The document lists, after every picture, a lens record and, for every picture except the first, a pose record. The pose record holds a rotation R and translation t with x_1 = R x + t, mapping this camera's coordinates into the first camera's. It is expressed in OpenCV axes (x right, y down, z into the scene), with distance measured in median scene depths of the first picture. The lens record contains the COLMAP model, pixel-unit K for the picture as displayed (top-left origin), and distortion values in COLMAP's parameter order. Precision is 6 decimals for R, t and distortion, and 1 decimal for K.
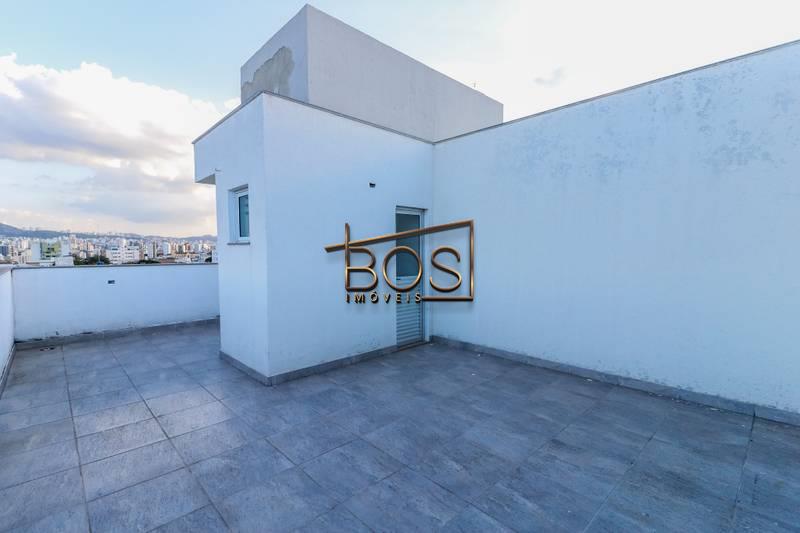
lens RADIAL K [[382.2, 0, 400.6], [0, 382.2, 269.0], [0, 0, 1]] dist [0.002027, -0.000171]
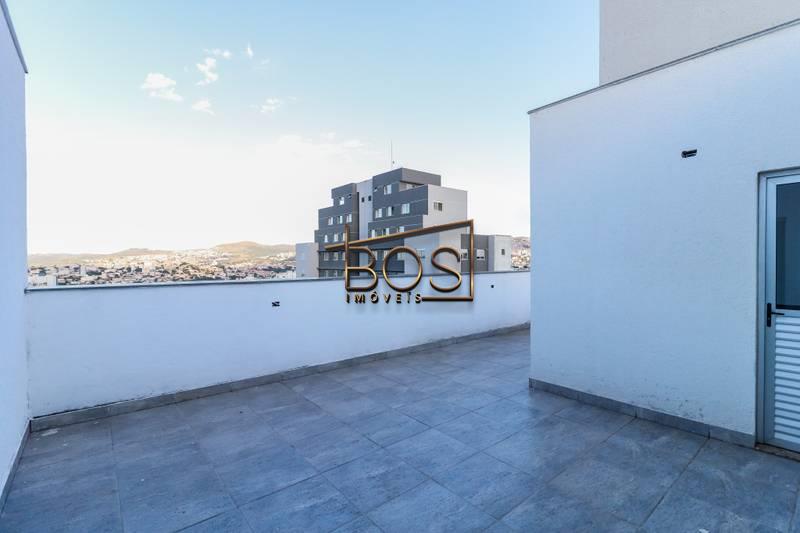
lens RADIAL K [[382.2, 0, 401.2], [0, 382.2, 262.7], [0, 0, 1]] dist [0.002027, -0.000171]
pose [[-0.100389, 0.010175, -0.994896, 0.957909], [-0.046784, 0.998793, 0.014936, -0.041614], [0.993848, 0.048045, -0.099792, 0.970576]]
